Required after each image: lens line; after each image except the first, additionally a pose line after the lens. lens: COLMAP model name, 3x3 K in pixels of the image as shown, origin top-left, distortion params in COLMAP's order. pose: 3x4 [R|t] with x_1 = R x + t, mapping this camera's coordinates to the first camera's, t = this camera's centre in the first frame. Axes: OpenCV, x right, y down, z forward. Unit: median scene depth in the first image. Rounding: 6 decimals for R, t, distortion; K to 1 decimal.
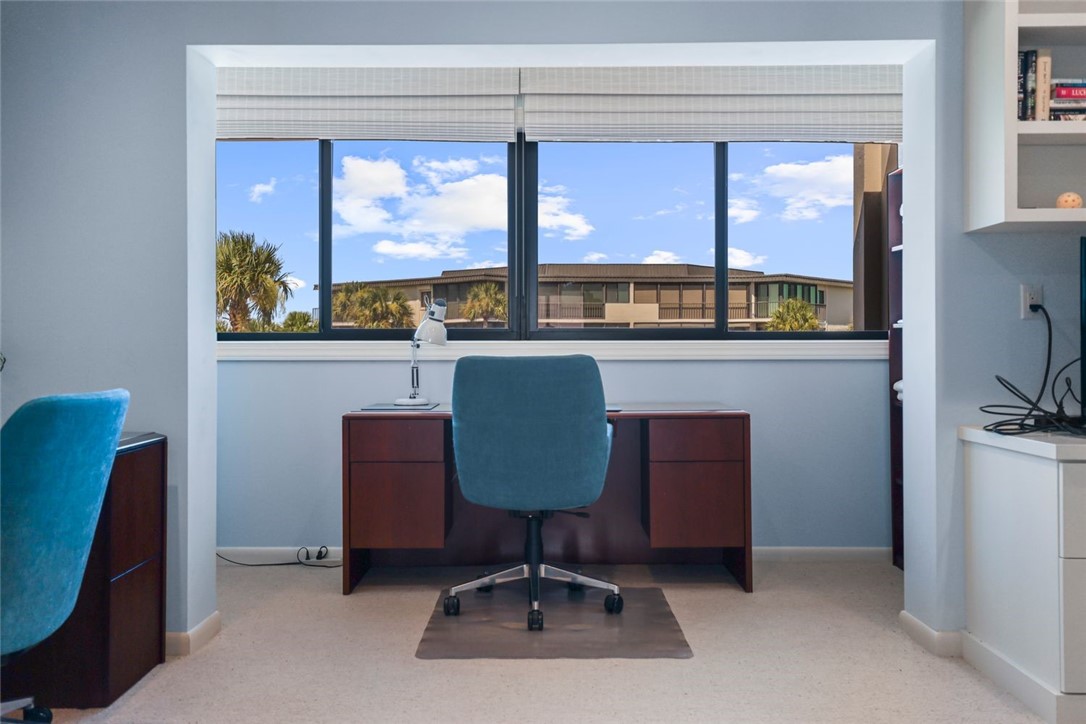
lens RADIAL K [[1003.2, 0, 544.6], [0, 1003.2, 339.7], [0, 0, 1]] dist [0.022168, 0.002346]
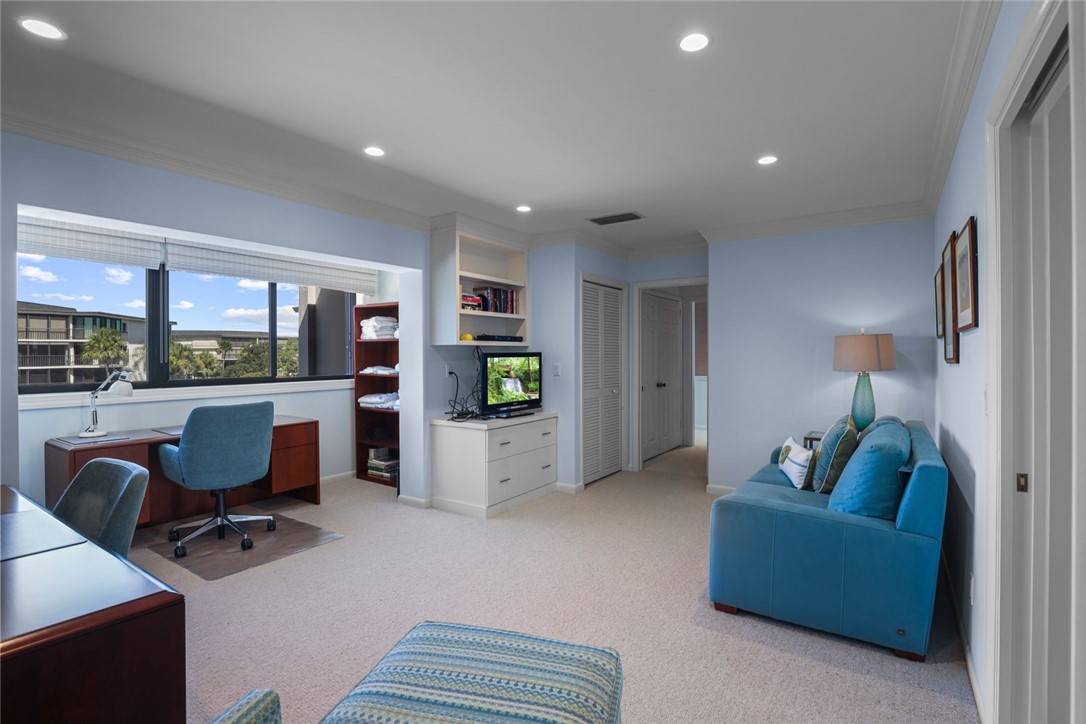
lens RADIAL K [[498.9, 0, 543.0], [0, 498.9, 362.0], [0, 0, 1]] dist [-0.032979, 0.000295]
pose [[0.575072, -0.012376, 0.818009, -0.441780], [0.001065, 0.999896, 0.014379, -0.075294], [-0.818102, -0.007398, 0.575025, 0.019714]]
